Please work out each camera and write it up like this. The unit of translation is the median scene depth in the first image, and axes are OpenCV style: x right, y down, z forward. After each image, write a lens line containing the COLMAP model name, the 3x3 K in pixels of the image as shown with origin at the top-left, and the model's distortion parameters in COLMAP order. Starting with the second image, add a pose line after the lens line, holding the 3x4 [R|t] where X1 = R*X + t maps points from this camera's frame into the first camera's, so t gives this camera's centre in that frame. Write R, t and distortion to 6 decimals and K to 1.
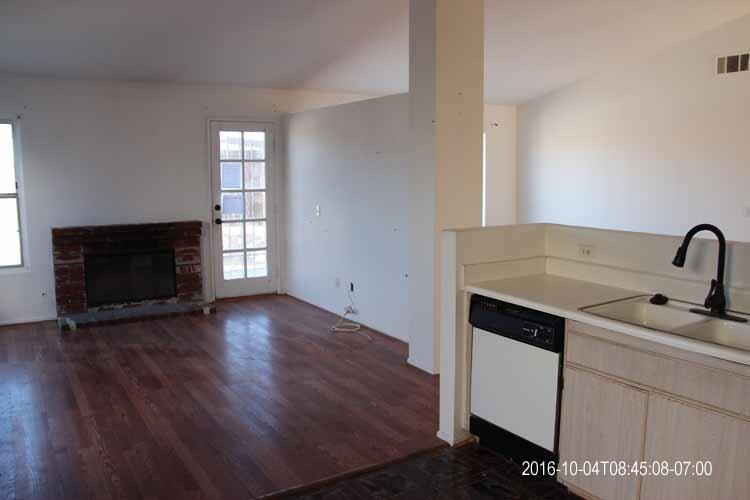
lens RADIAL K [[621.7, 0, 392.2], [0, 621.7, 249.5], [0, 0, 1]] dist [-0.192178, 0.172817]
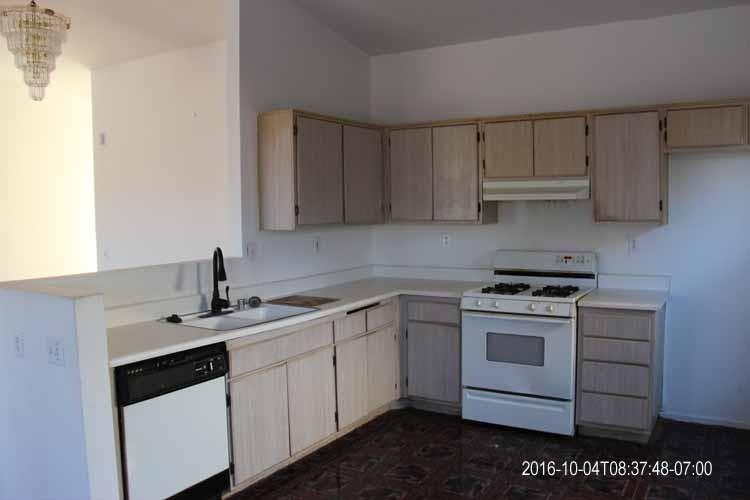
lens RADIAL K [[621.7, 0, 392.2], [0, 621.7, 249.5], [0, 0, 1]] dist [-0.192178, 0.172817]
pose [[-0.435778, -0.059357, 0.898095, -0.370103], [0.128131, 0.983569, 0.127179, -0.067688], [-0.890887, 0.170496, -0.421012, 0.522080]]
